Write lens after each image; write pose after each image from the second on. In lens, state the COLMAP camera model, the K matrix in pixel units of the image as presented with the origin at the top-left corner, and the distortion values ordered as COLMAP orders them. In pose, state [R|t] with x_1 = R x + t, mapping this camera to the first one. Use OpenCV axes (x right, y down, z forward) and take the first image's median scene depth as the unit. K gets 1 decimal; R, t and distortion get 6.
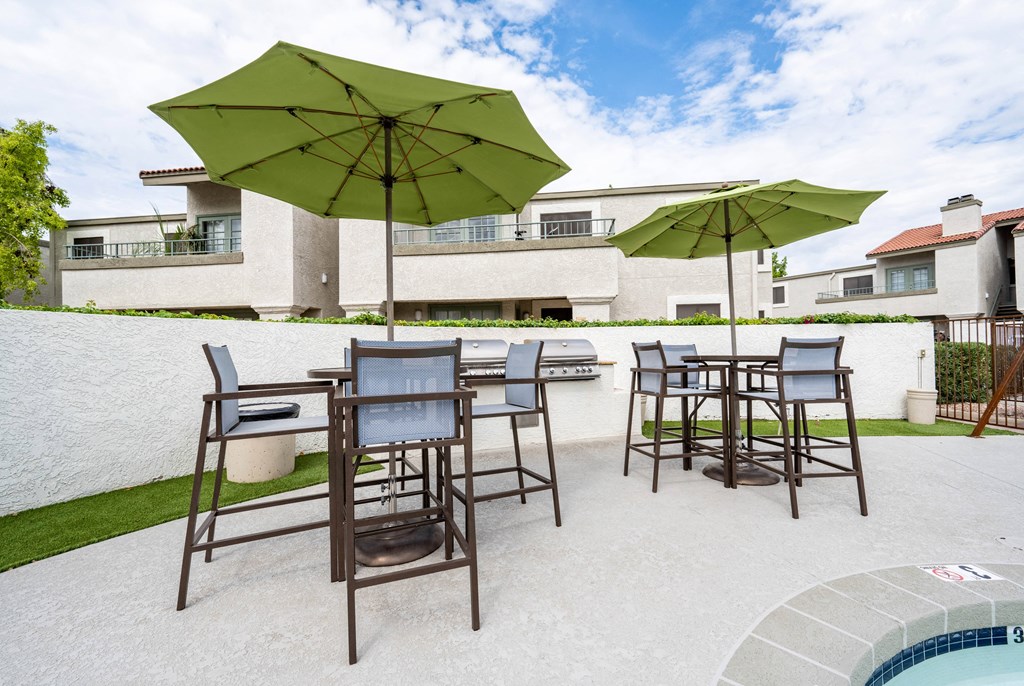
lens RADIAL K [[423.3, 0, 516.9], [0, 423.3, 347.3], [0, 0, 1]] dist [0.002741, -0.000257]
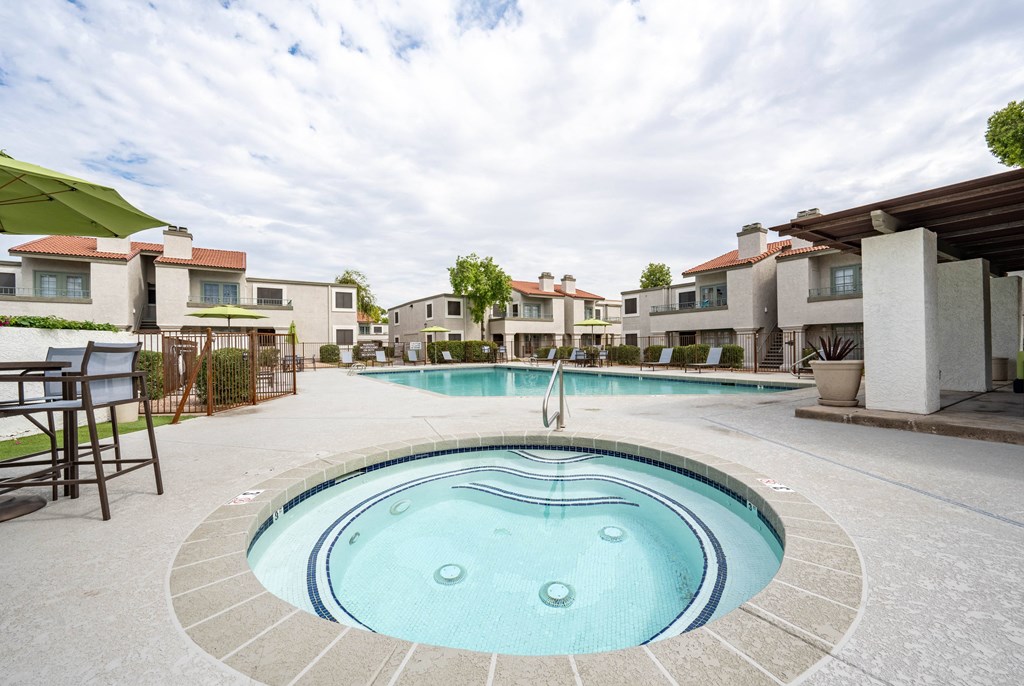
lens RADIAL K [[423.3, 0, 511.4], [0, 423.3, 344.9], [0, 0, 1]] dist [0.002741, -0.000257]
pose [[-0.047853, 0.020580, 0.998642, -0.121363], [0.008394, 0.999761, -0.020201, 0.004059], [-0.998819, 0.007416, -0.048015, 0.023846]]
